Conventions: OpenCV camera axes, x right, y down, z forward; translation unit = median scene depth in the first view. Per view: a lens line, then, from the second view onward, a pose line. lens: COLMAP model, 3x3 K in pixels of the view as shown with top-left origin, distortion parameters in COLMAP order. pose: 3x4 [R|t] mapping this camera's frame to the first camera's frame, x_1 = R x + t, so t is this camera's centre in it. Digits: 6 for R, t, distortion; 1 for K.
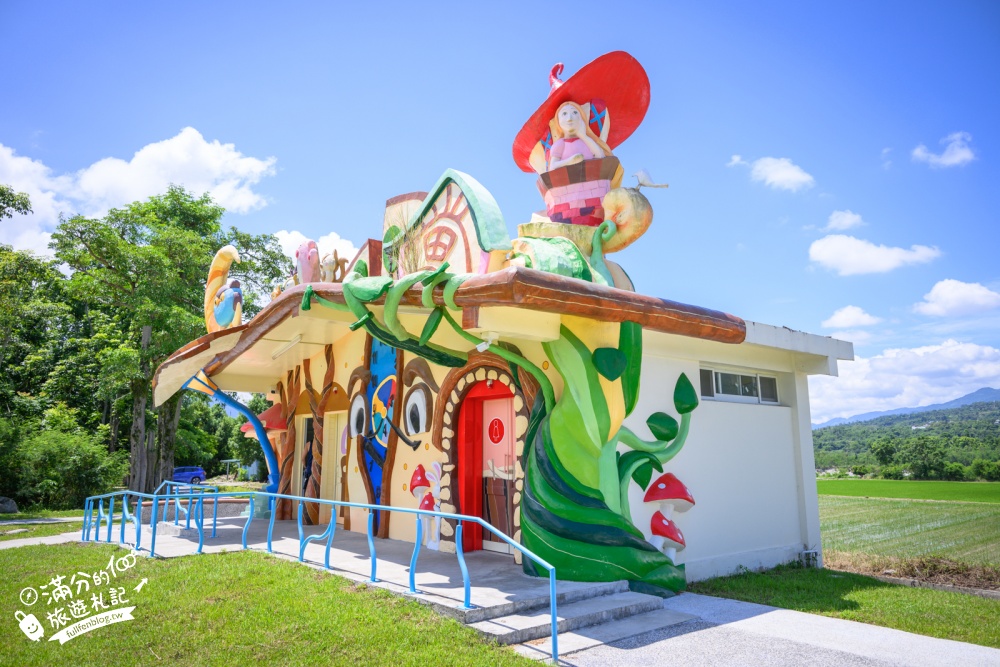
lens RADIAL K [[671.1, 0, 505.4], [0, 671.1, 334.1], [0, 0, 1]] dist [0.000051, -0.003080]
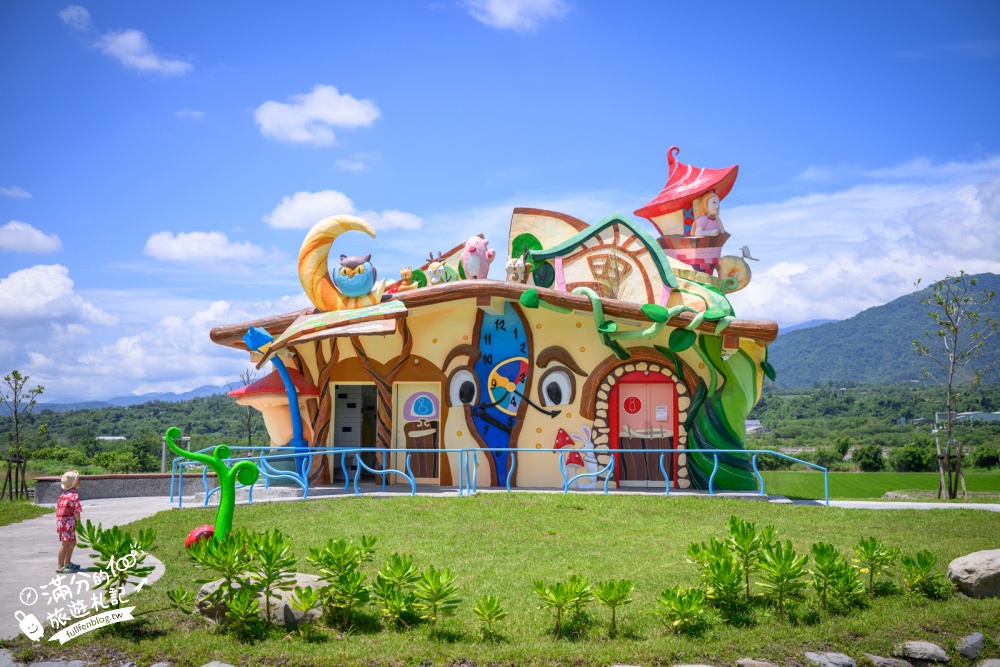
lens RADIAL K [[1107.3, 0, 500.0], [0, 1107.3, 333.5], [0, 0, 1]] dist [0.001483, -0.002607]
pose [[0.753105, 0.067700, 0.654408, -1.717976], [-0.121035, 0.991971, 0.036669, -0.057600], [-0.646671, -0.106822, 0.755252, -0.563007]]
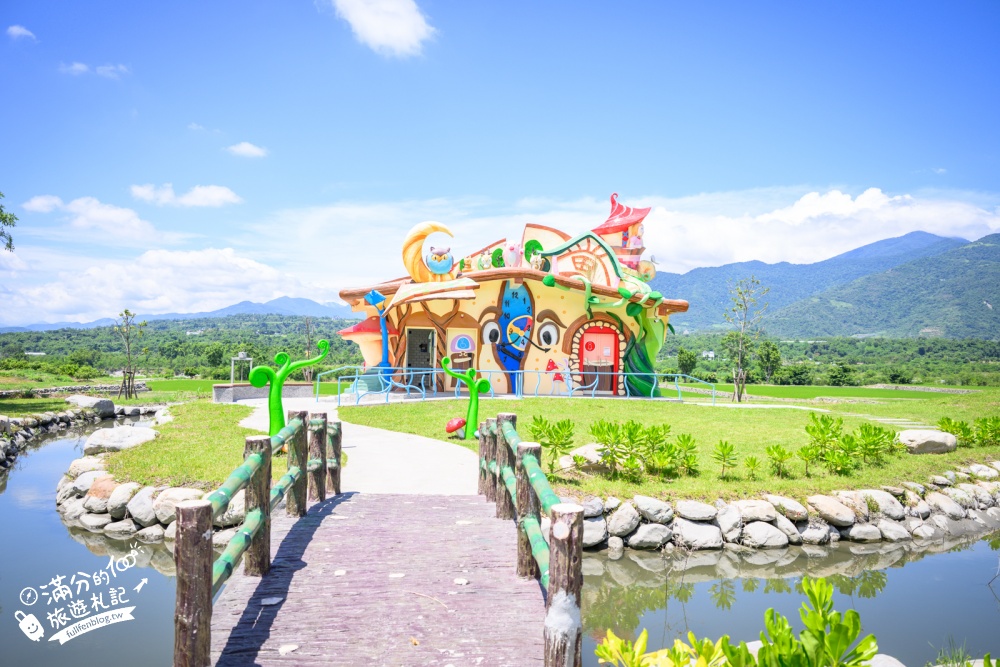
lens RADIAL K [[703.8, 0, 500.2], [0, 703.8, 346.6], [0, 0, 1]] dist [-0.001797, -0.001065]
pose [[0.562480, 0.035920, 0.826030, -2.206751], [-0.169160, 0.982923, 0.072445, 0.016182], [-0.809321, -0.180480, 0.558951, -0.149193]]
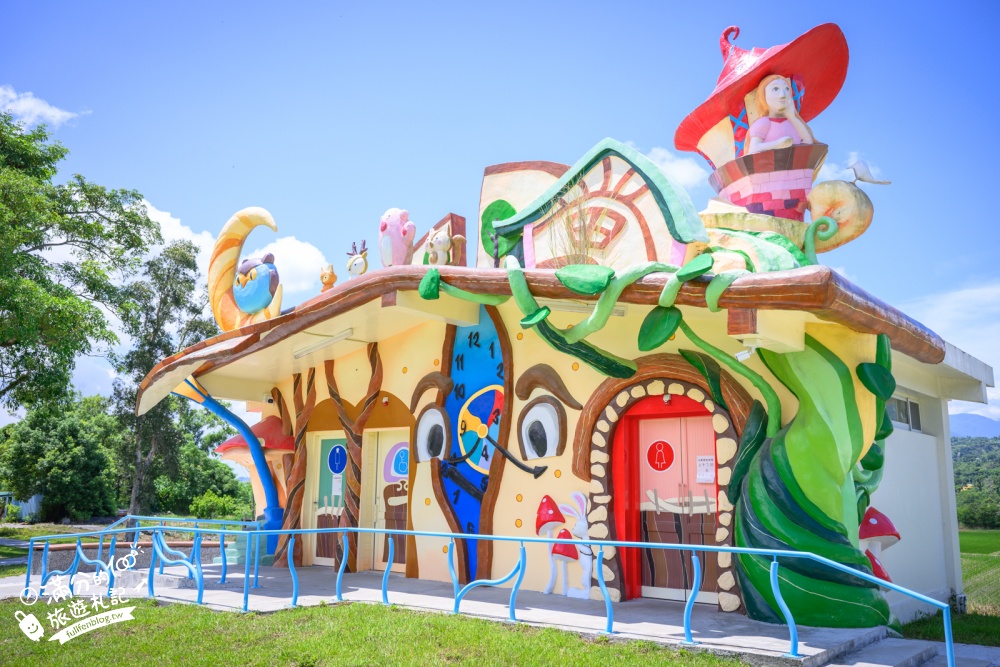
lens RADIAL K [[845.1, 0, 506.0], [0, 845.1, 339.7], [0, 0, 1]] dist [0.001572, -0.000289]
pose [[0.981149, 0.045732, 0.187765, -0.393924], [-0.045593, 0.998947, -0.005061, 0.012943], [-0.187799, -0.003595, 0.982201, -0.001679]]
